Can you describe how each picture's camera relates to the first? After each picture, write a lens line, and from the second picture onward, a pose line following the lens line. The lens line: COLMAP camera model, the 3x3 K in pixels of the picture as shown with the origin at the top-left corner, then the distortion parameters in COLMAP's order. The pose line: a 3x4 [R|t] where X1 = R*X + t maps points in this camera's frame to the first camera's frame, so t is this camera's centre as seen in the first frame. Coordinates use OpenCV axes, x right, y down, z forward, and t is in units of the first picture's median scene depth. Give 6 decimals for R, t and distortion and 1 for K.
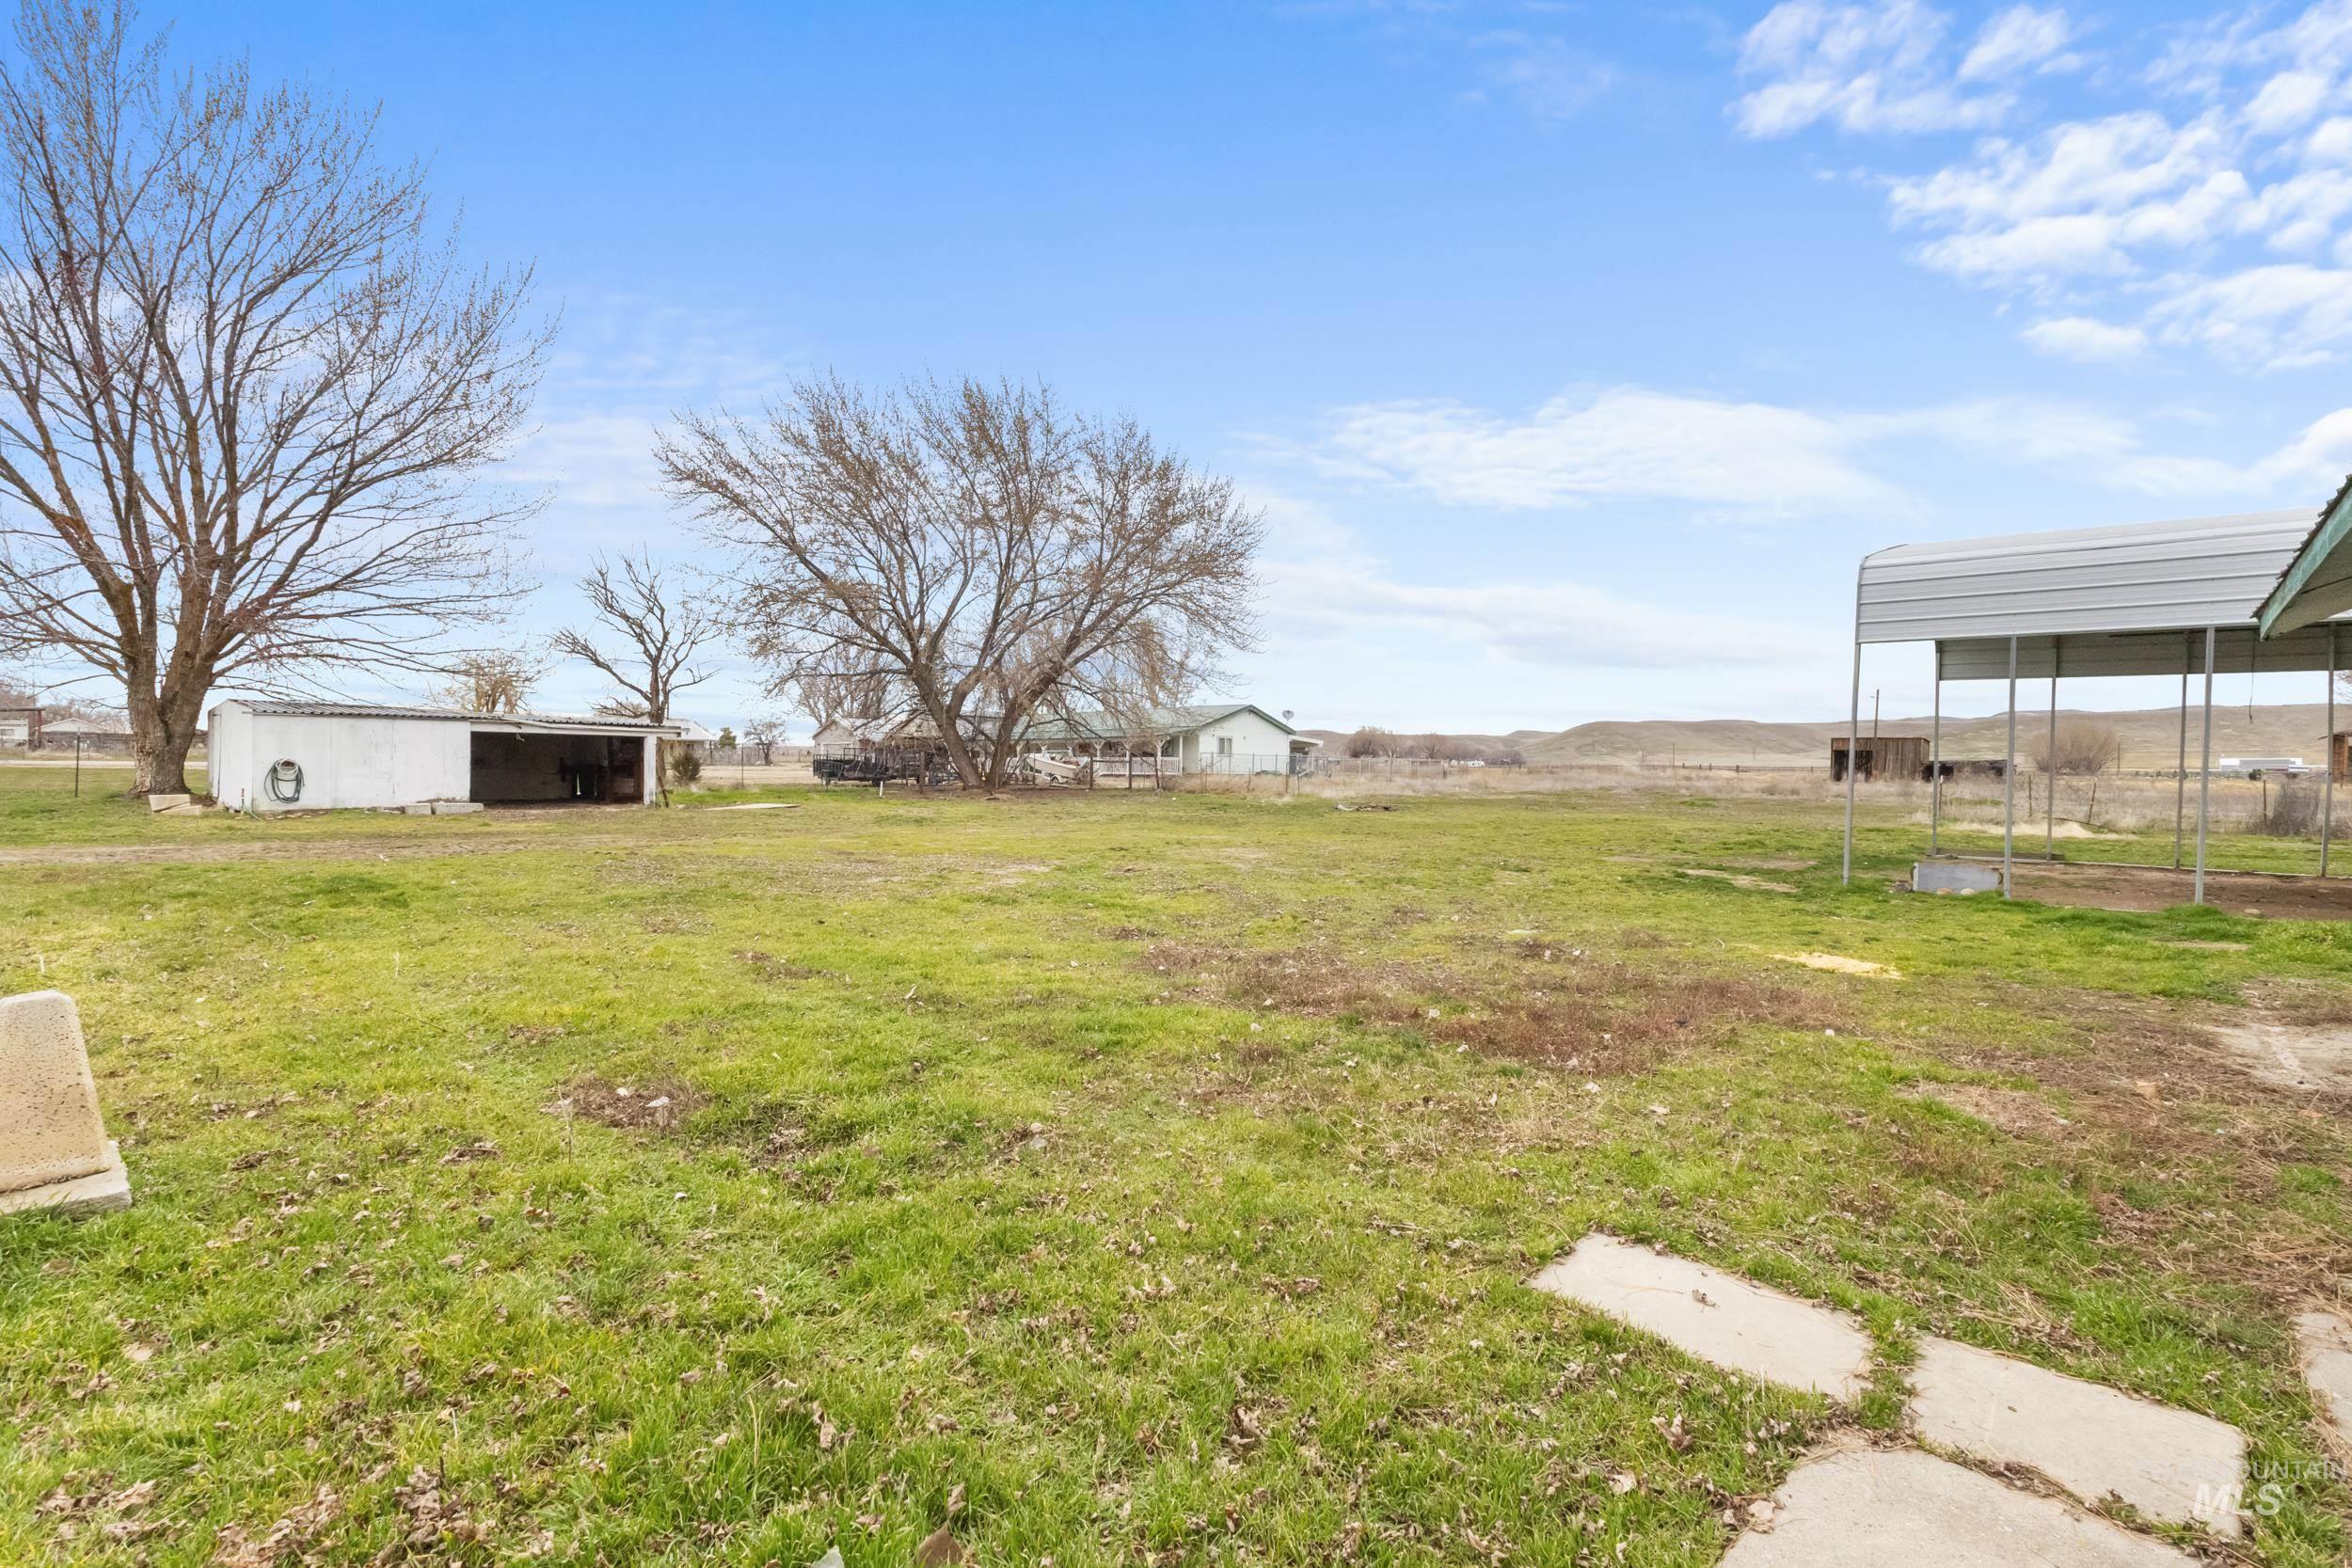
lens RADIAL K [[1092.2, 0, 1178.9], [0, 1092.2, 781.5], [0, 0, 1]] dist [-0.001906, -0.000352]
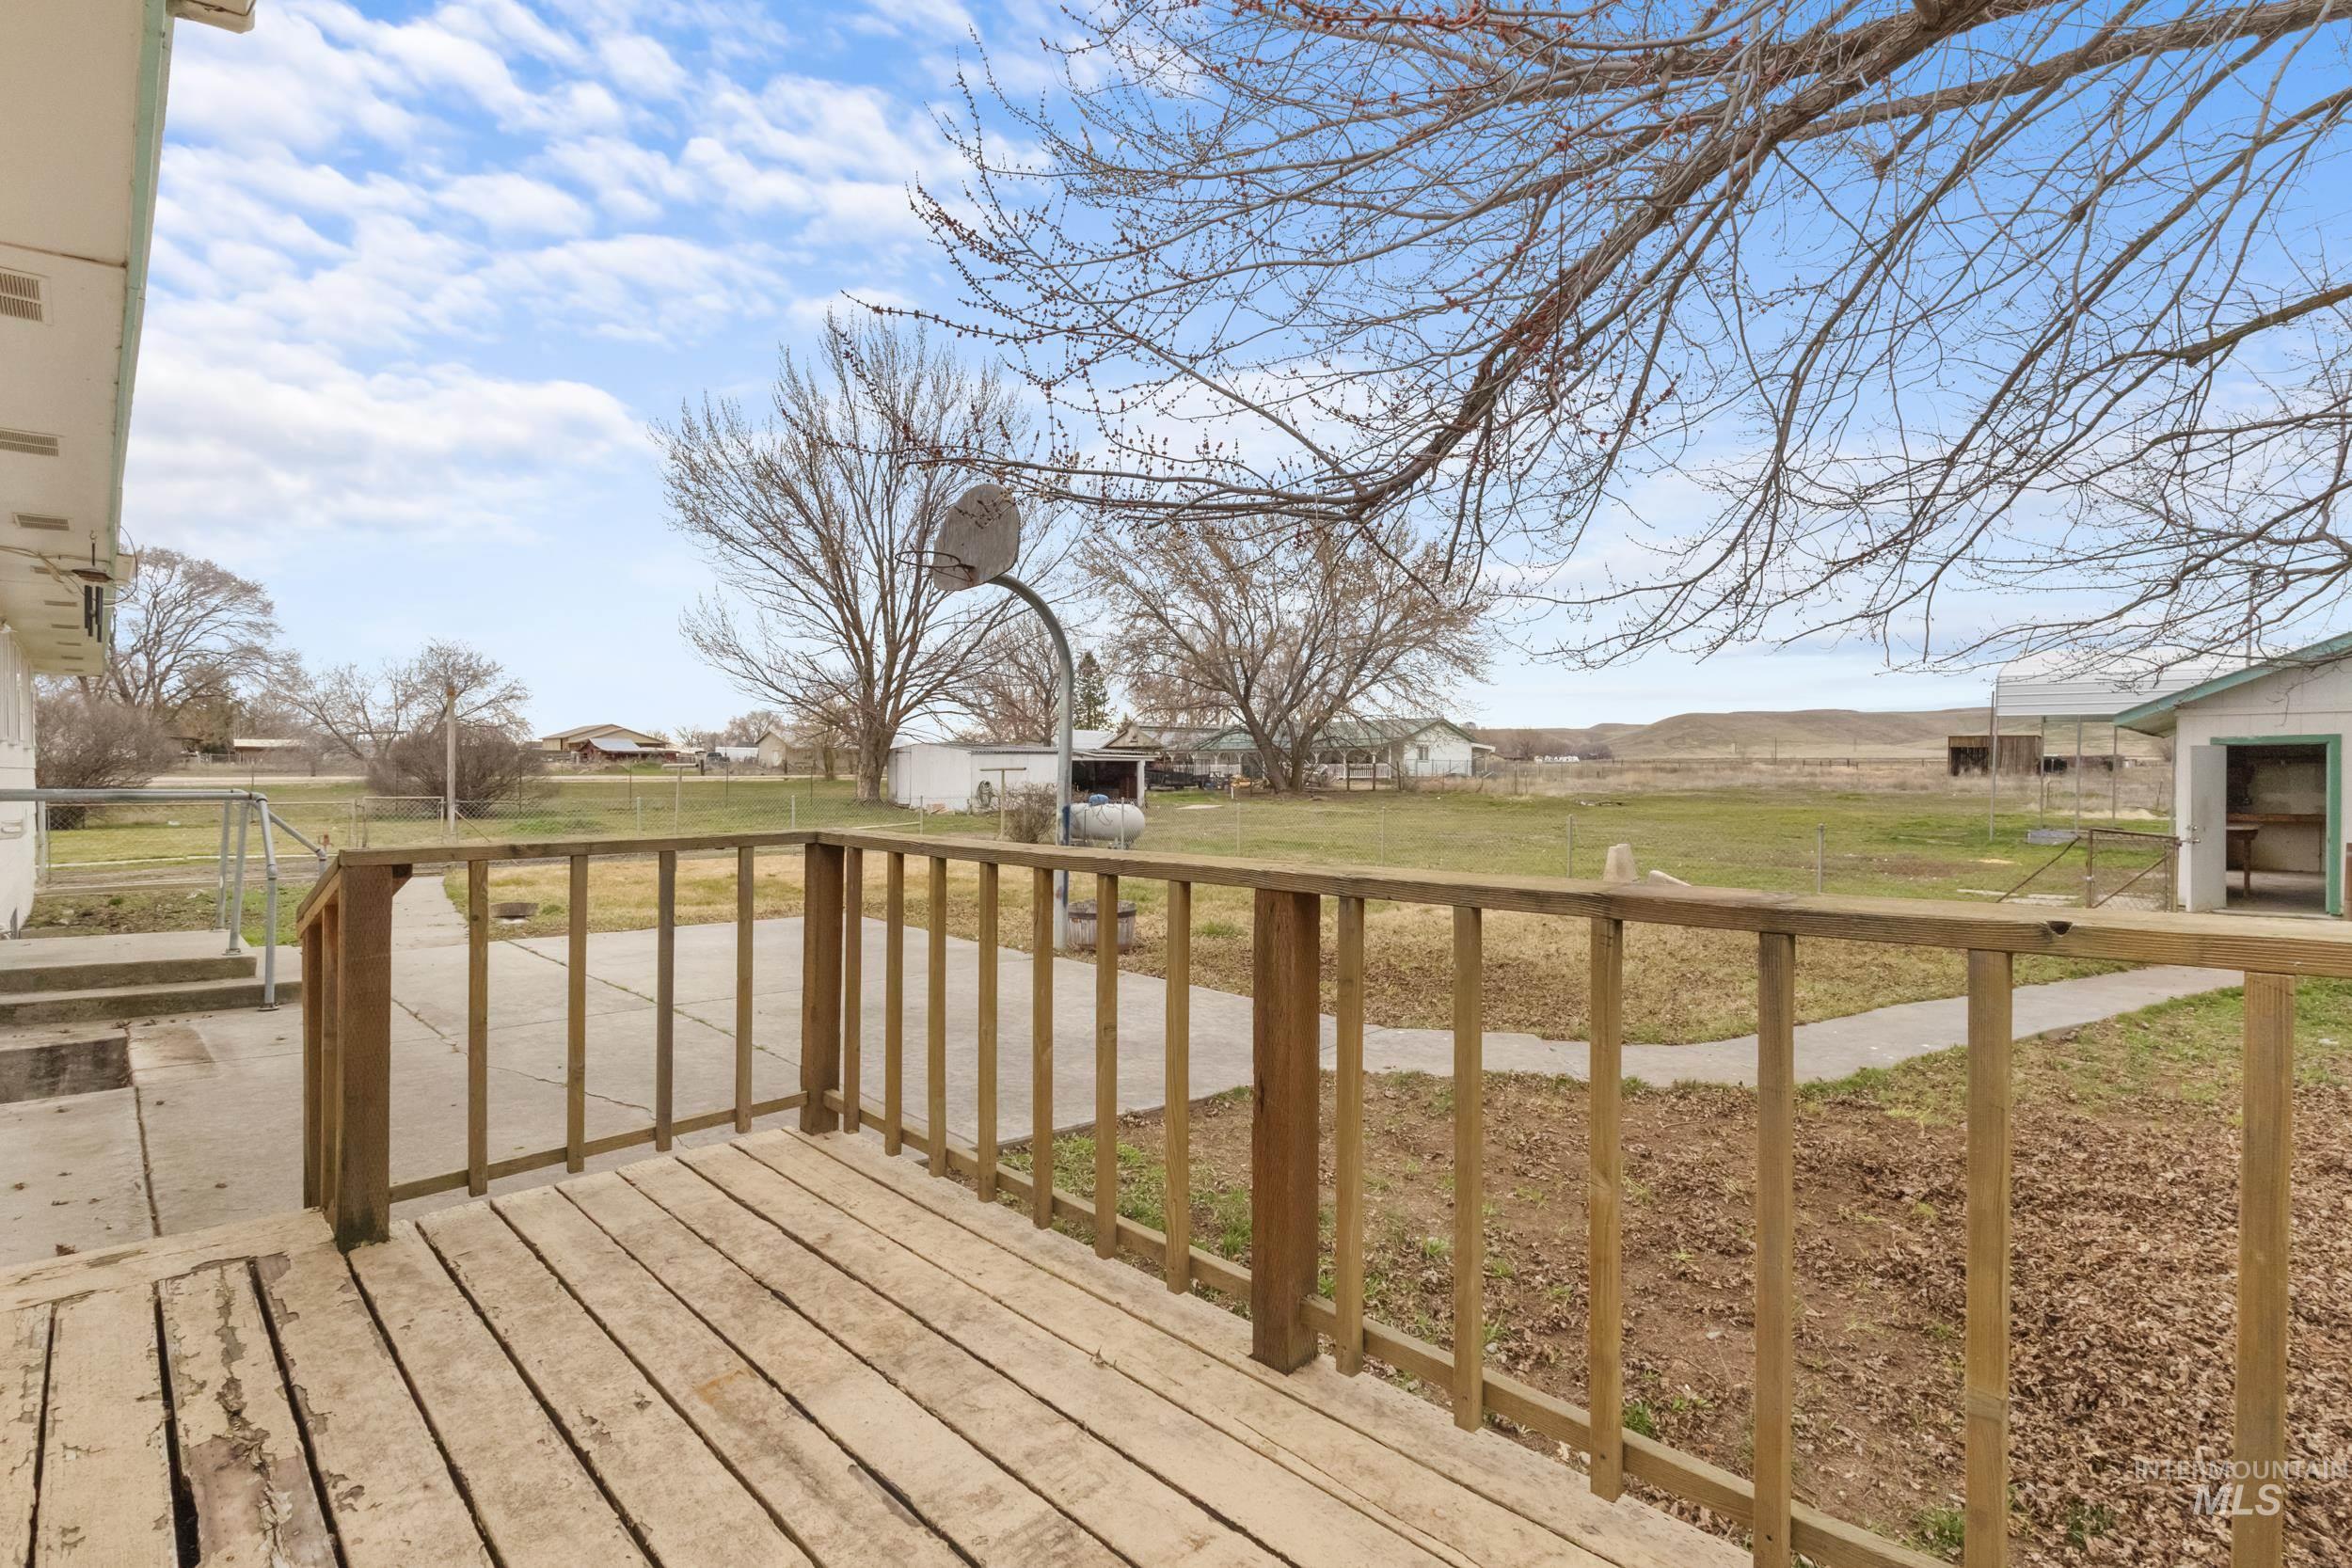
lens RADIAL K [[1092.2, 0, 1172.6], [0, 1092.2, 783.9], [0, 0, 1]] dist [-0.001906, -0.000352]
pose [[0.997303, -0.009909, -0.072723, -0.140036], [0.010201, 0.999941, 0.003644, -0.005863], [0.072682, -0.004376, 0.997346, -0.207924]]
